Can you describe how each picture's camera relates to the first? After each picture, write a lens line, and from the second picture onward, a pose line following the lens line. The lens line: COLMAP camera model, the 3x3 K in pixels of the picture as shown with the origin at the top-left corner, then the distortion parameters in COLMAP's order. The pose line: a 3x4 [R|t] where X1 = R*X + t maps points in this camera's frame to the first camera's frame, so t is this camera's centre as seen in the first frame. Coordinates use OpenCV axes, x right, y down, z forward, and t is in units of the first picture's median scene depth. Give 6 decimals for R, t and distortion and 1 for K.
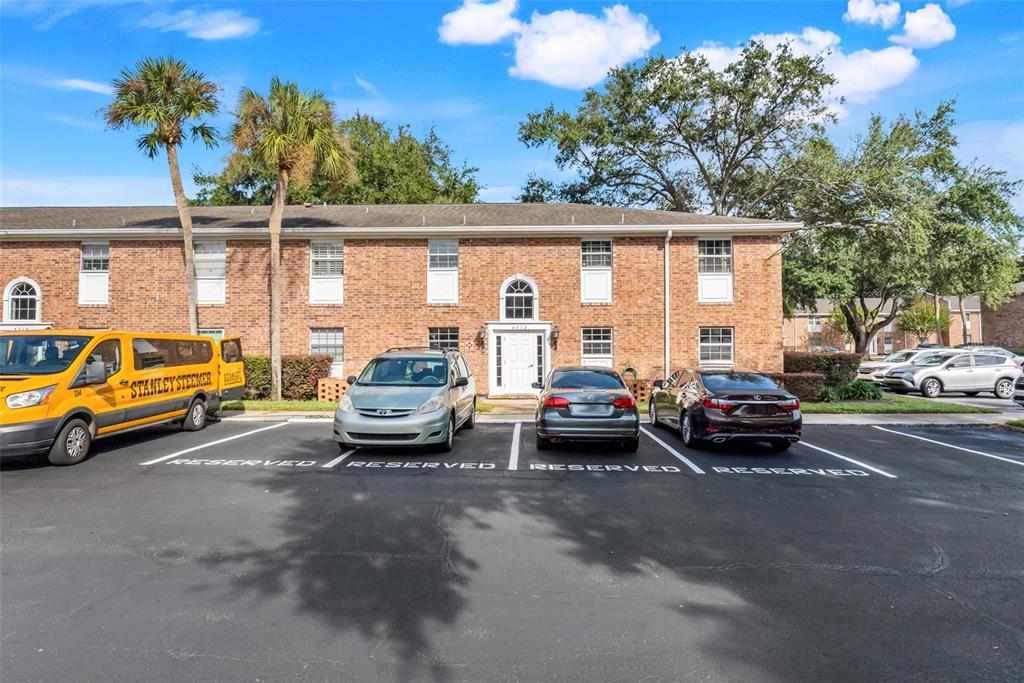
lens RADIAL K [[587.0, 0, 512.0], [0, 587.0, 341.5], [0, 0, 1]] dist [0.001556, 0.000221]
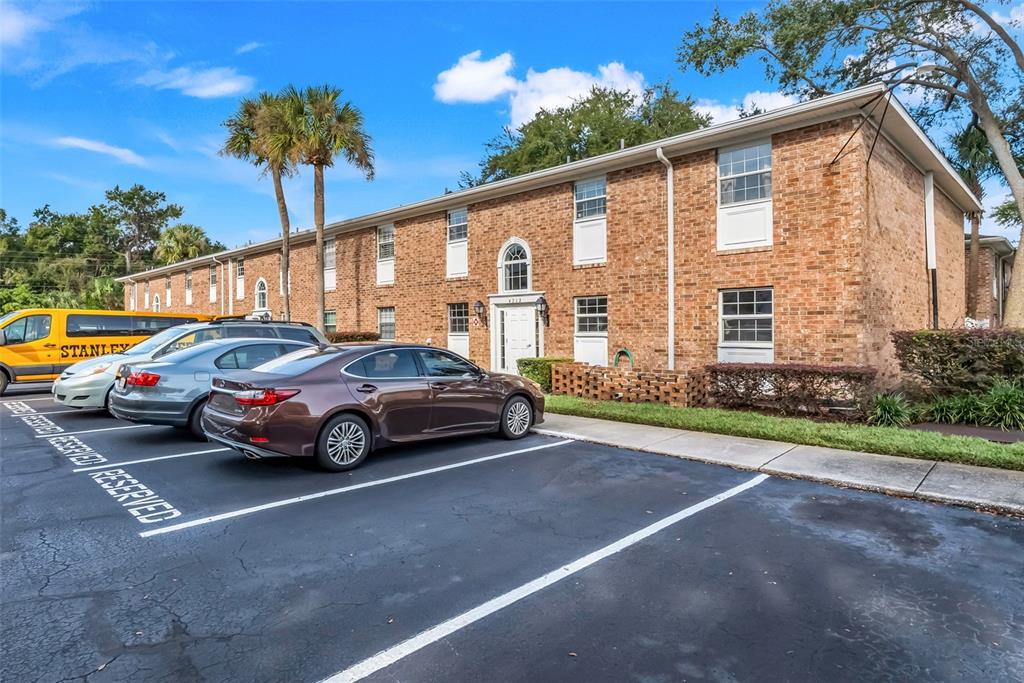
lens RADIAL K [[587.0, 0, 512.0], [0, 587.0, 341.5], [0, 0, 1]] dist [0.001556, 0.000221]
pose [[0.737743, 0.012215, -0.674971, 0.584269], [0.003402, 0.999756, 0.021811, 0.017188], [0.675073, -0.018387, 0.737522, 0.370462]]
